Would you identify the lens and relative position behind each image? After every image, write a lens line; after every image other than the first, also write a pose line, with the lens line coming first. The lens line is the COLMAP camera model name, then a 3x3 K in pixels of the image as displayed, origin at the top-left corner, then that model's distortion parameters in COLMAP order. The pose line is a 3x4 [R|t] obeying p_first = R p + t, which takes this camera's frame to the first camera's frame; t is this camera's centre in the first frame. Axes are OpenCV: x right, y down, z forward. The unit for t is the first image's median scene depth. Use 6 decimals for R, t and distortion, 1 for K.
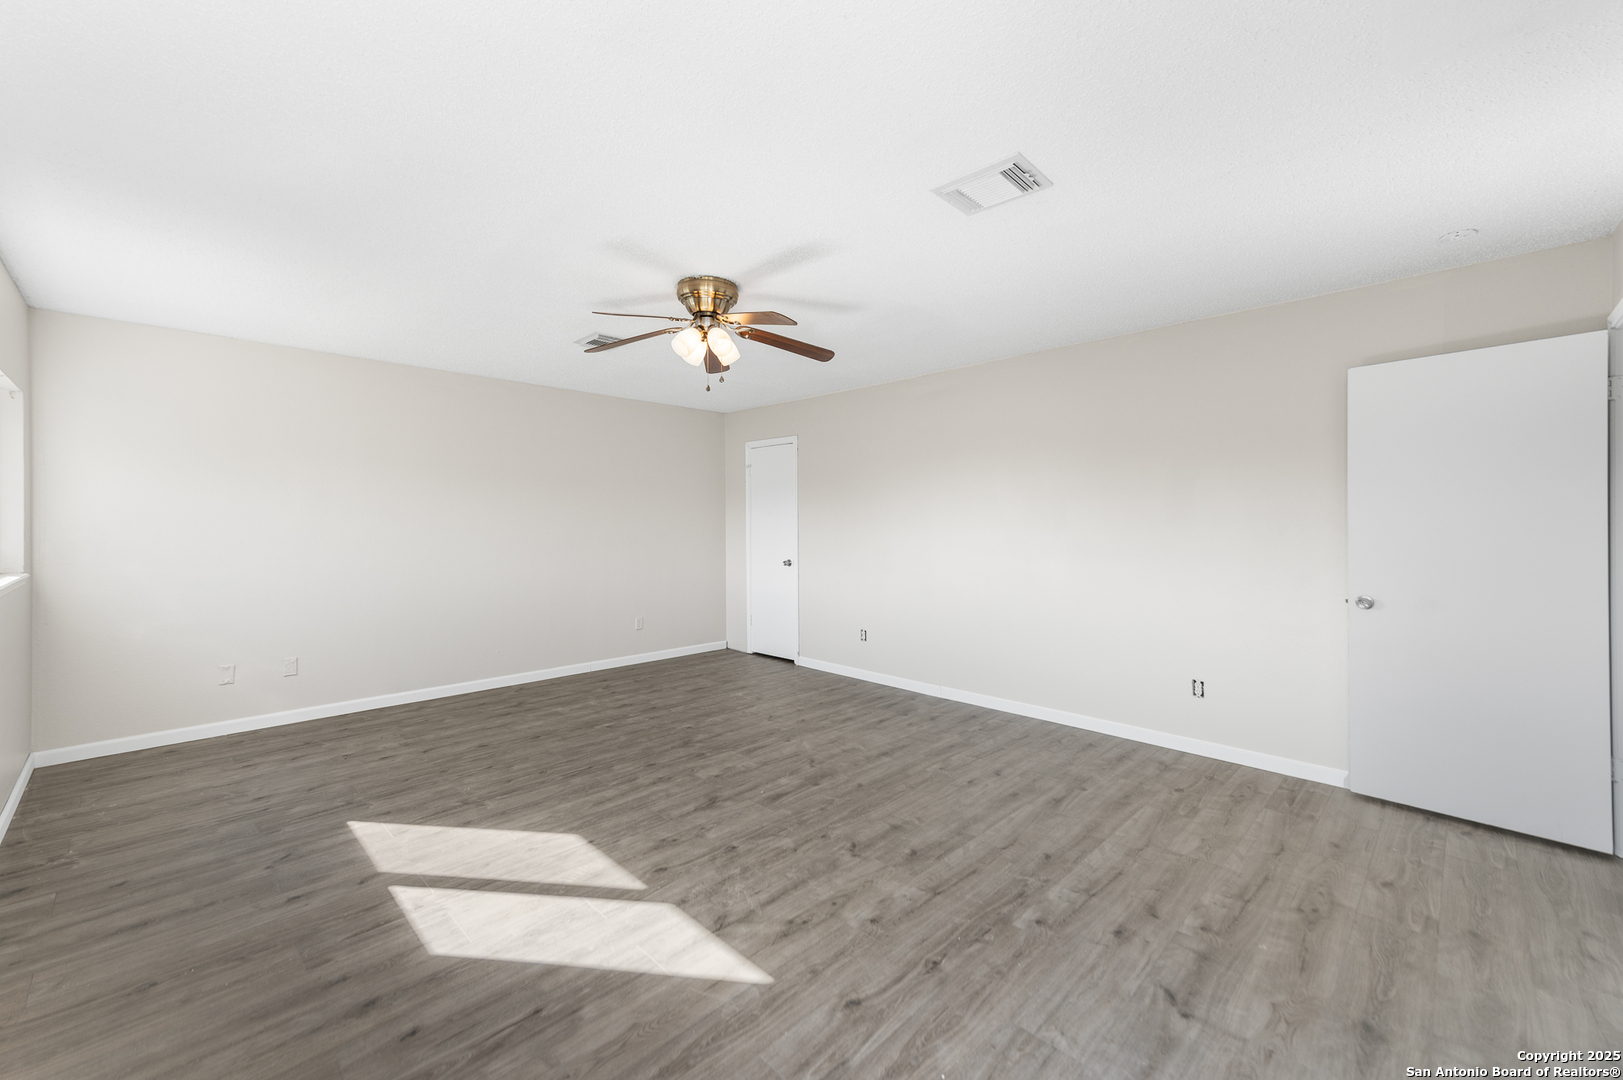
lens RADIAL K [[657.3, 0, 802.8], [0, 657.3, 532.5], [0, 0, 1]] dist [0.013724, -0.002837]
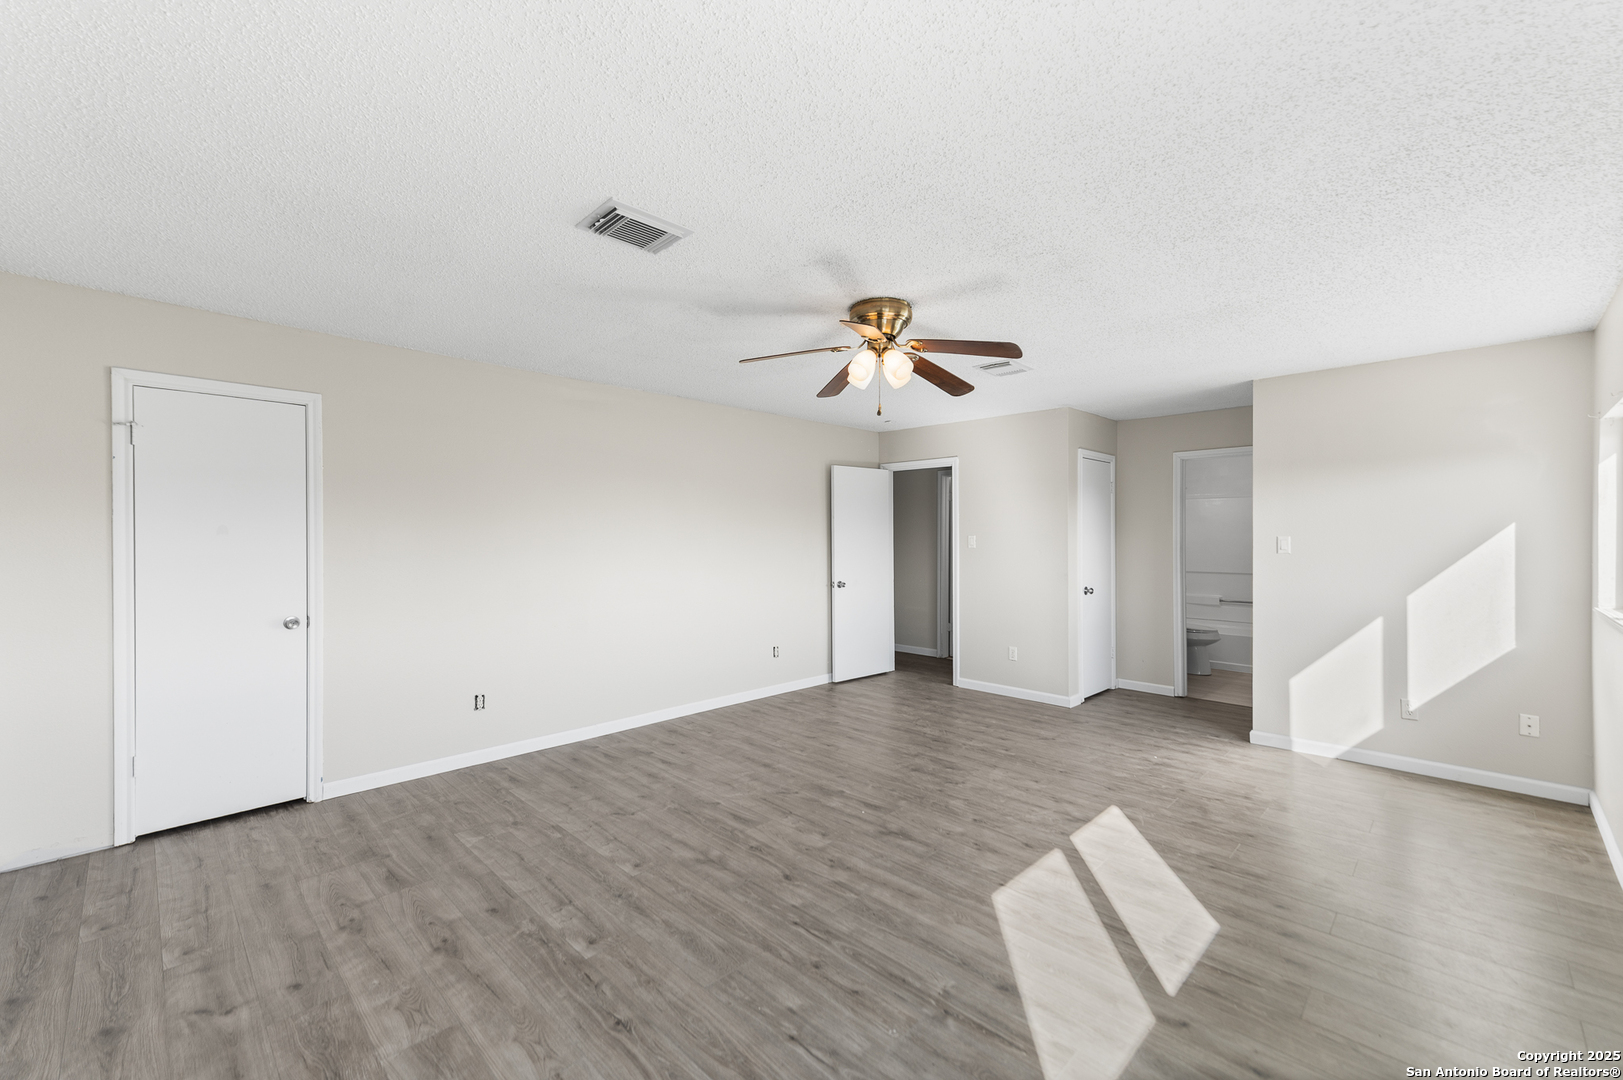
lens RADIAL K [[657.3, 0, 806.9], [0, 657.3, 525.7], [0, 0, 1]] dist [0.013724, -0.002837]
pose [[-0.006944, 0.015483, 0.999856, -1.083303], [0.012833, 0.999799, -0.015393, -0.038276], [-0.999894, 0.012724, -0.007141, 1.075778]]
